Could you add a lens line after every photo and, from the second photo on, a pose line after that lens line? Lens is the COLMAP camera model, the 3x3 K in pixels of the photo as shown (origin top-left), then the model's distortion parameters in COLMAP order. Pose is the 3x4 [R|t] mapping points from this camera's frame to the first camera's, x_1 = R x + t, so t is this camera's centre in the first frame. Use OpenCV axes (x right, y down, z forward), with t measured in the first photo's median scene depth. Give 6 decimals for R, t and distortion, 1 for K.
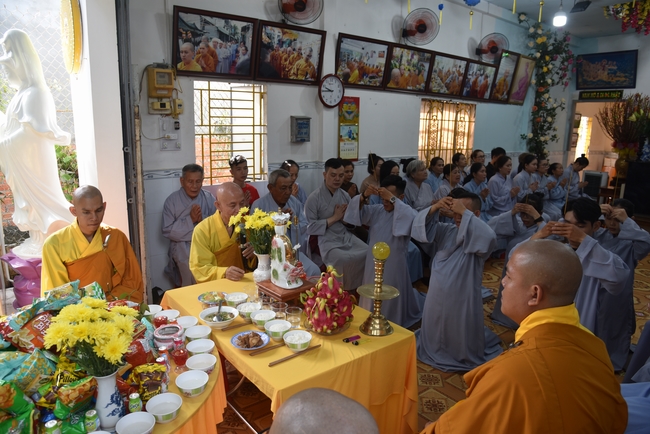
lens RADIAL K [[444.7, 0, 323.0], [0, 444.7, 219.2], [0, 0, 1]] dist [-0.115834, 0.065077]
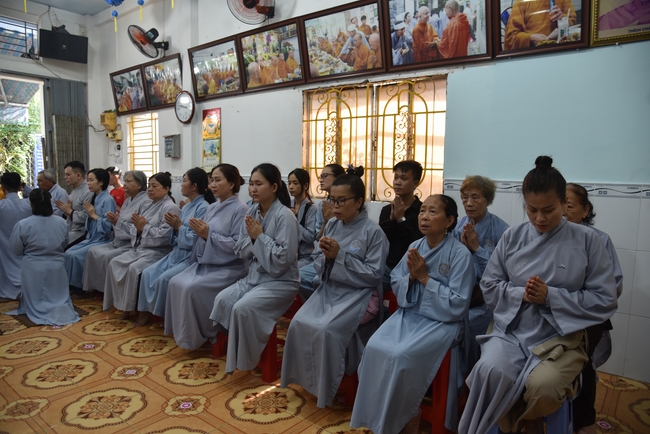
lens RADIAL K [[444.7, 0, 323.0], [0, 444.7, 219.2], [0, 0, 1]] dist [-0.115834, 0.065077]
pose [[0.229552, 0.083873, -0.969676, 1.085637], [-0.213326, 0.976391, 0.033953, -0.137654], [0.949631, 0.199063, 0.242024, 1.094941]]
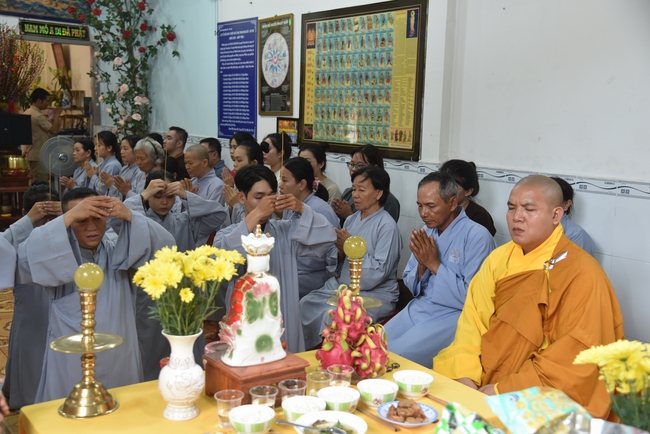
lens RADIAL K [[794.3, 0, 325.0], [0, 794.3, 217.0], [0, 0, 1]] dist [0.152995, 0.044812]
pose [[0.081194, -0.159031, 0.983929, -0.448111], [0.193660, 0.970892, 0.140943, -0.066794], [-0.977703, 0.179104, 0.109628, 0.329896]]
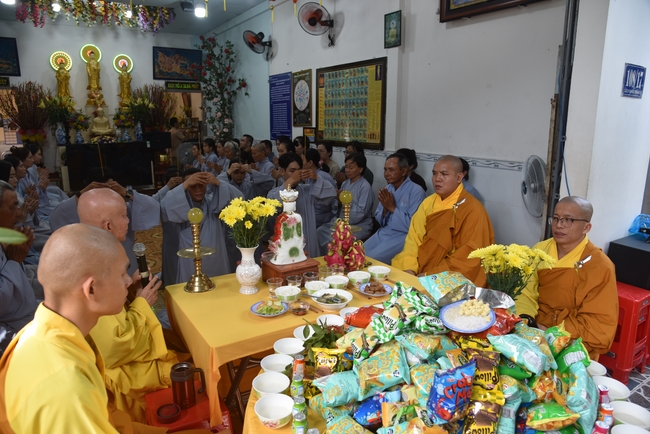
lens RADIAL K [[444.7, 0, 323.0], [0, 444.7, 219.2], [0, 0, 1]] dist [-0.115834, 0.065077]
pose [[0.100555, -0.234570, 0.966884, -0.435063], [0.214531, 0.954061, 0.209149, -0.058134], [-0.971527, 0.186396, 0.146258, 0.327395]]
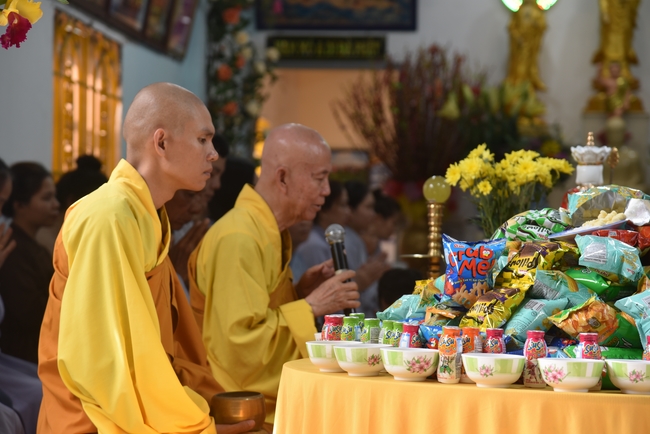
lens RADIAL K [[2058.3, 0, 325.0], [0, 2058.3, 217.0], [0, 0, 1]] dist [1.045500, 0.304044]
pose [[0.720333, 0.009885, 0.693558, -0.832267], [0.141153, 0.976886, -0.160526, 0.173179], [-0.679114, 0.213530, 0.702288, -0.203132]]
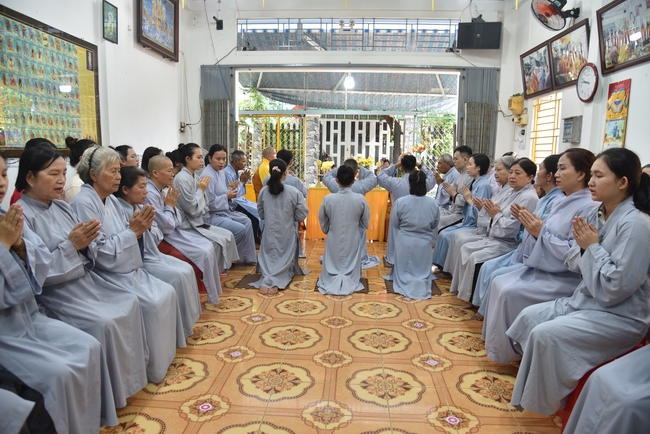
lens RADIAL K [[444.7, 0, 323.0], [0, 444.7, 219.2], [0, 0, 1]] dist [-0.115834, 0.065077]
pose [[-0.665297, 0.078099, -0.742483, 0.993143], [-0.189795, 0.944148, 0.269375, -0.162751], [0.722051, 0.320134, -0.613316, 1.206851]]
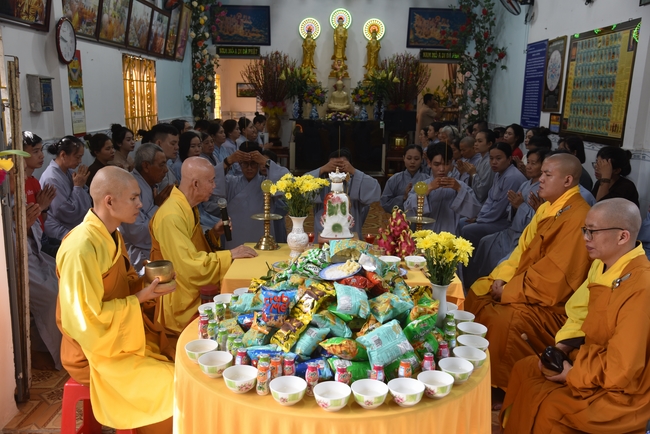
lens RADIAL K [[613.3, 0, 325.0], [0, 613.3, 217.0], [0, 0, 1]] dist [-0.002965, 0.133374]
pose [[0.632085, -0.160317, 0.758134, -0.532759], [0.158570, 0.984421, 0.075963, -0.009729], [-0.758502, 0.072202, 0.647659, 0.017147]]
